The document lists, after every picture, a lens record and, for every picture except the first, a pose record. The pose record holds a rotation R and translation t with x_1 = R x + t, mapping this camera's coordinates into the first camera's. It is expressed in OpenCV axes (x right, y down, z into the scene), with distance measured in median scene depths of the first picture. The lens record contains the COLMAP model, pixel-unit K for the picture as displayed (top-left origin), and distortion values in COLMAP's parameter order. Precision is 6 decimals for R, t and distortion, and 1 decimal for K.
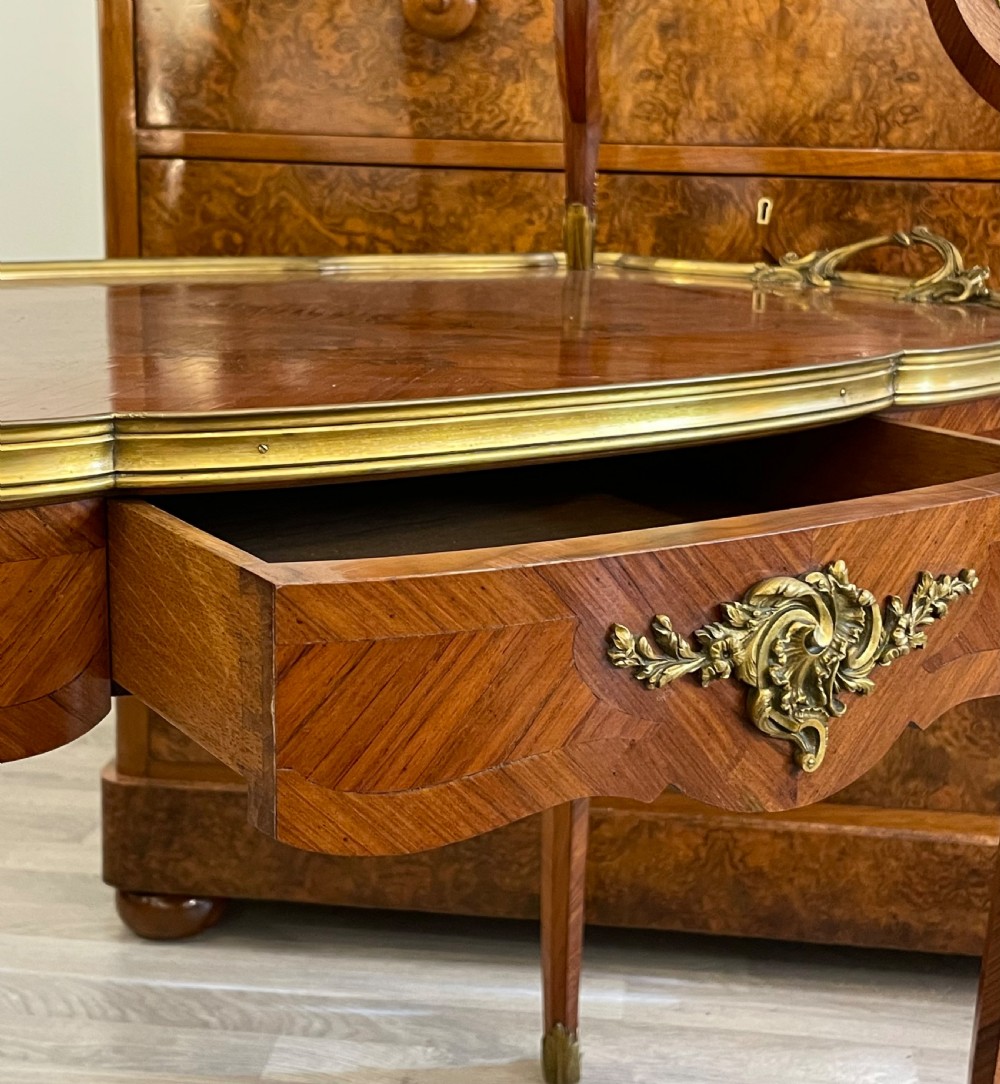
lens RADIAL K [[1662.3, 0, 486.6], [0, 1662.3, 496.9], [0, 0, 1]] dist [0.074186, 0.000000]
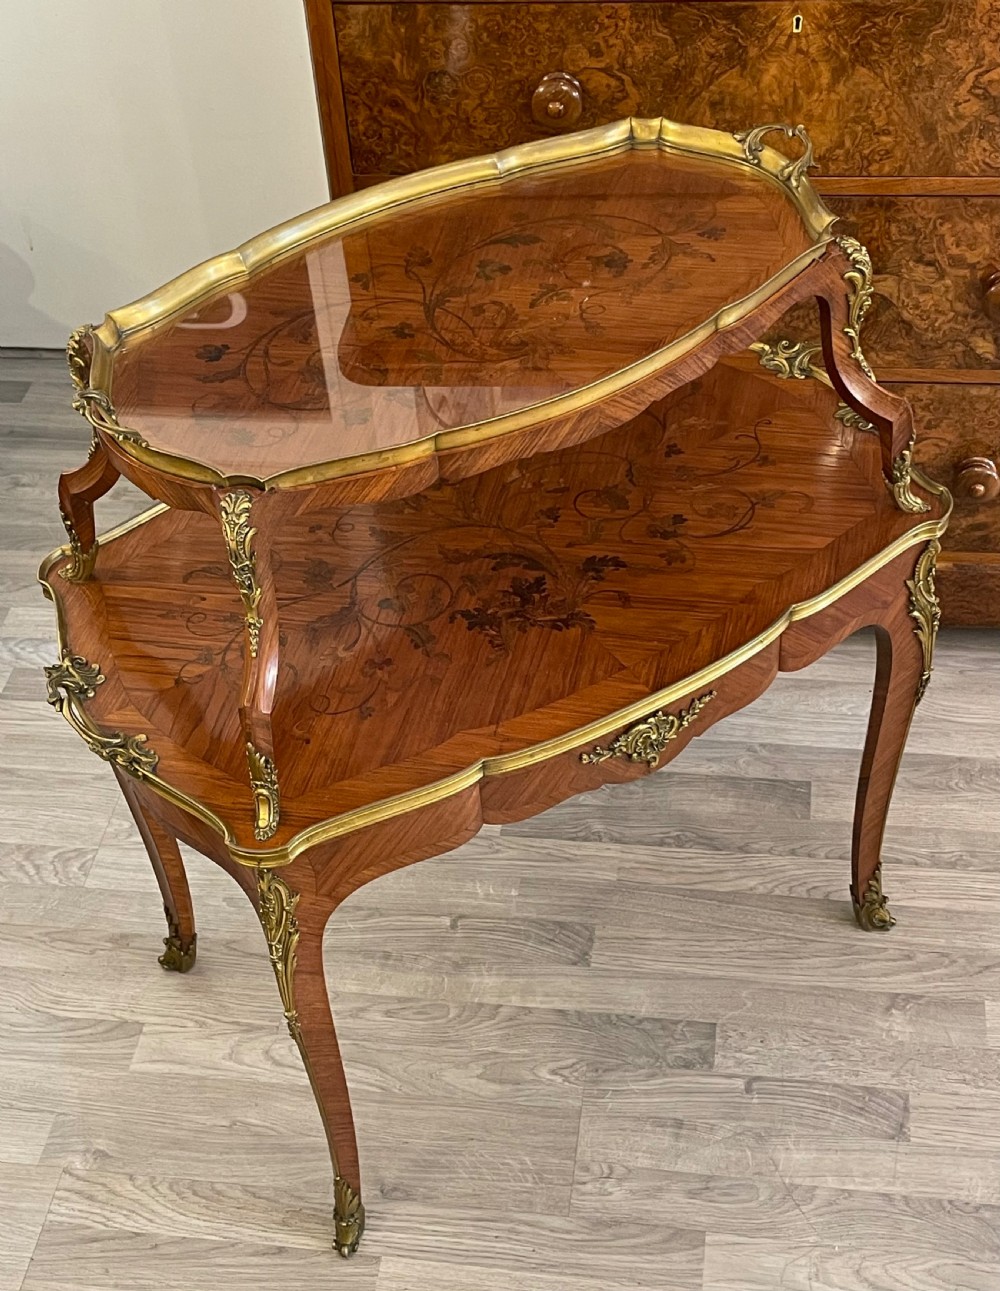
lens RADIAL K [[1791.6, 0, 480.5], [0, 1791.6, 641.8], [0, 0, 1]] dist [0.079414, 0.000000]
pose [[0.995328, -0.043547, -0.086179, 0.020124], [0.080713, 0.865105, 0.495054, -0.652744], [0.052996, -0.499696, 0.864578, -0.573950]]
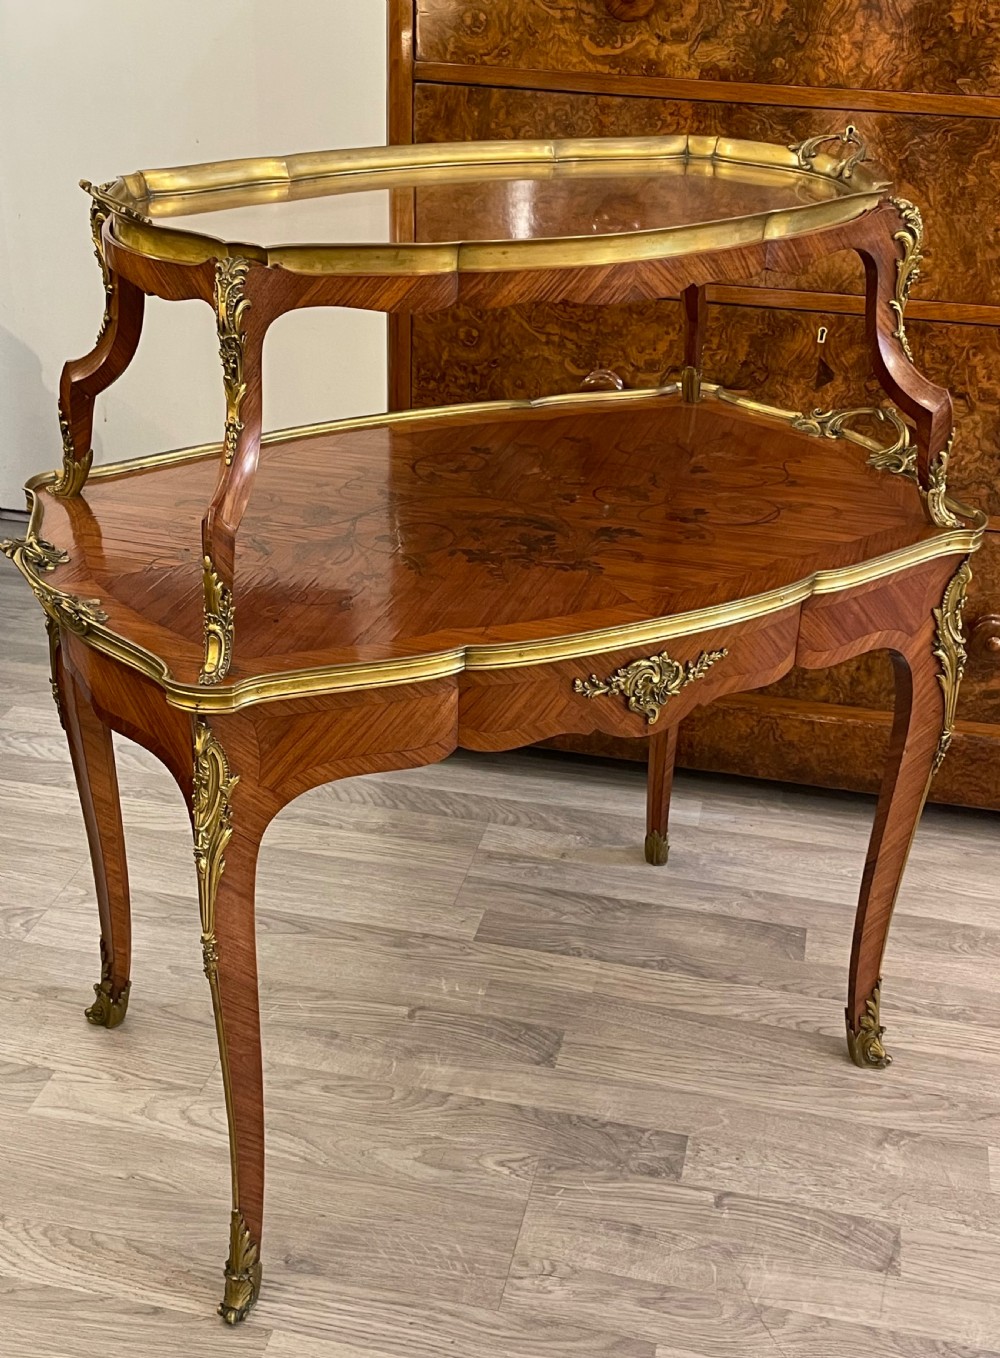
lens RADIAL K [[1601.8, 0, 509.6], [0, 1601.8, 658.5], [0, 0, 1]] dist [0.064901, 0.000000]
pose [[0.995102, 0.053685, -0.083000, 0.021077], [-0.031275, 0.967524, 0.250839, -0.243347], [0.093771, -0.247014, 0.964464, -0.505215]]
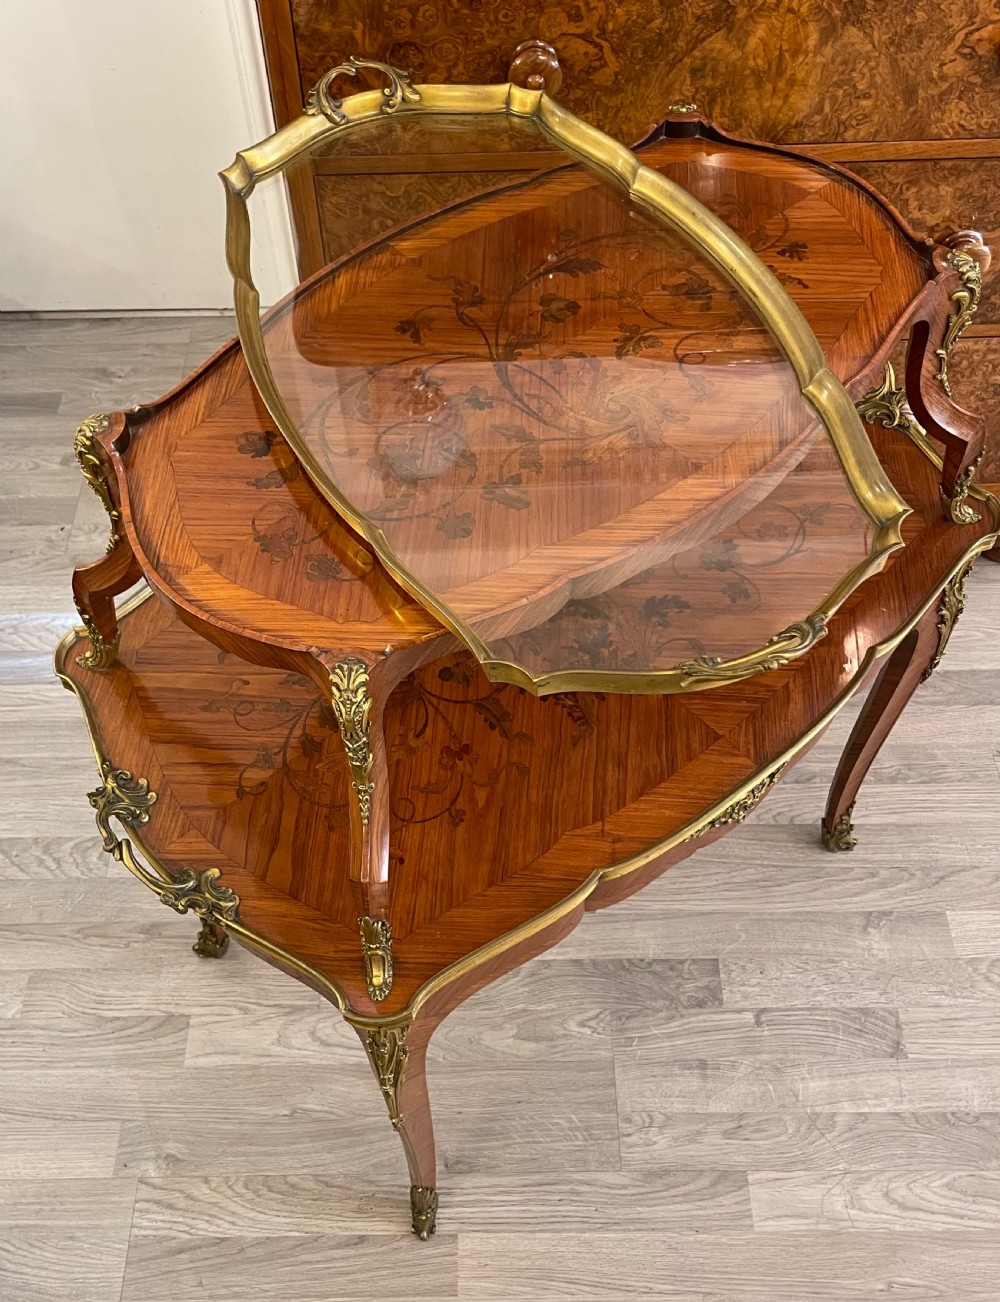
lens RADIAL K [[1277.1, 0, 478.3], [0, 1277.1, 683.2], [0, 0, 1]] dist [0.043207, 0.000000]
pose [[0.991963, -0.121670, 0.034733, -0.165117], [0.068559, 0.747552, 0.660655, -0.605565], [-0.106347, -0.652964, 0.749886, -0.104652]]
